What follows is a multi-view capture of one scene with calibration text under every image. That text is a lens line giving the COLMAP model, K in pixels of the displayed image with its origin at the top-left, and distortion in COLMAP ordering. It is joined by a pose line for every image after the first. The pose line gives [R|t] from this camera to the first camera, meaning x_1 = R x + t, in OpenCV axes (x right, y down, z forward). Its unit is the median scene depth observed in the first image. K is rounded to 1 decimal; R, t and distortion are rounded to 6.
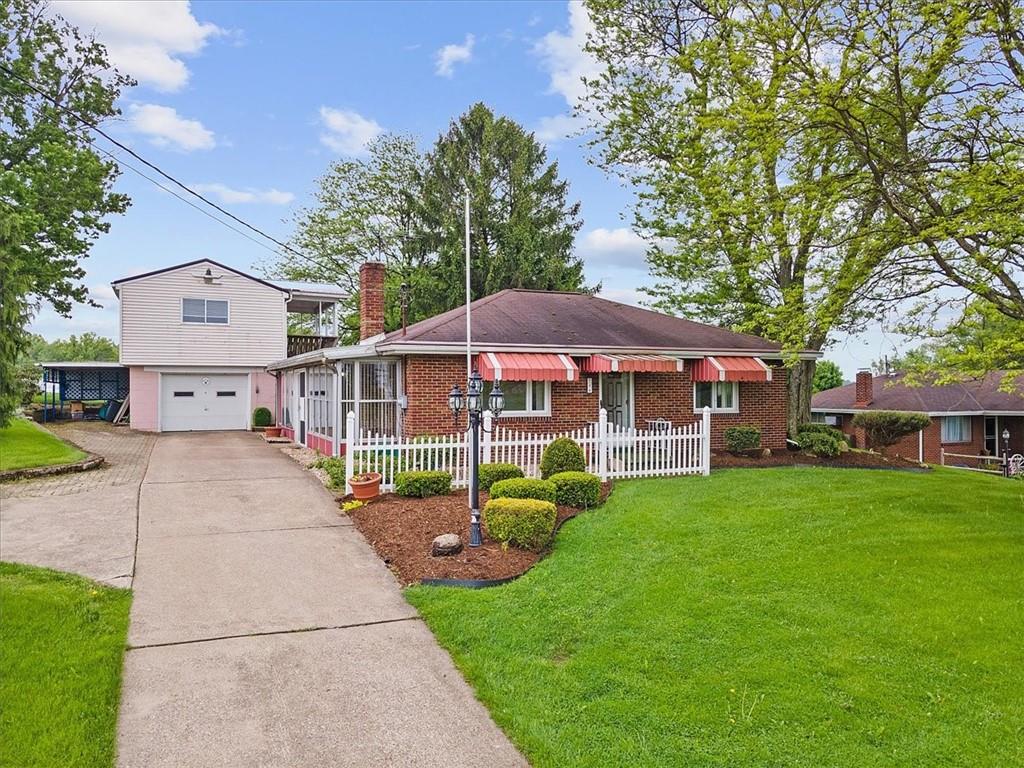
lens RADIAL K [[847.1, 0, 513.0], [0, 847.1, 385.8], [0, 0, 1]] dist [0.054326, -0.001491]
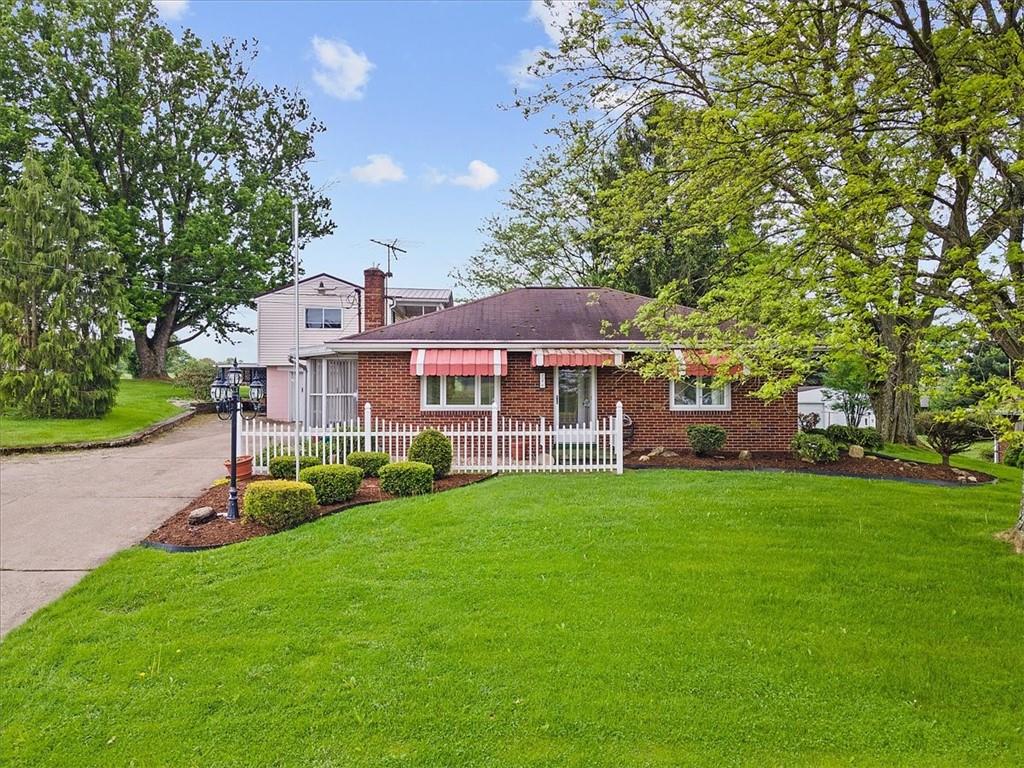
lens RADIAL K [[847.1, 0, 513.7], [0, 847.1, 382.9], [0, 0, 1]] dist [0.054326, -0.001491]
pose [[0.905155, -0.000475, -0.425082, 0.506799], [-0.001252, 0.999992, -0.003785, 0.006513], [0.425080, 0.003958, 0.905147, 0.084314]]
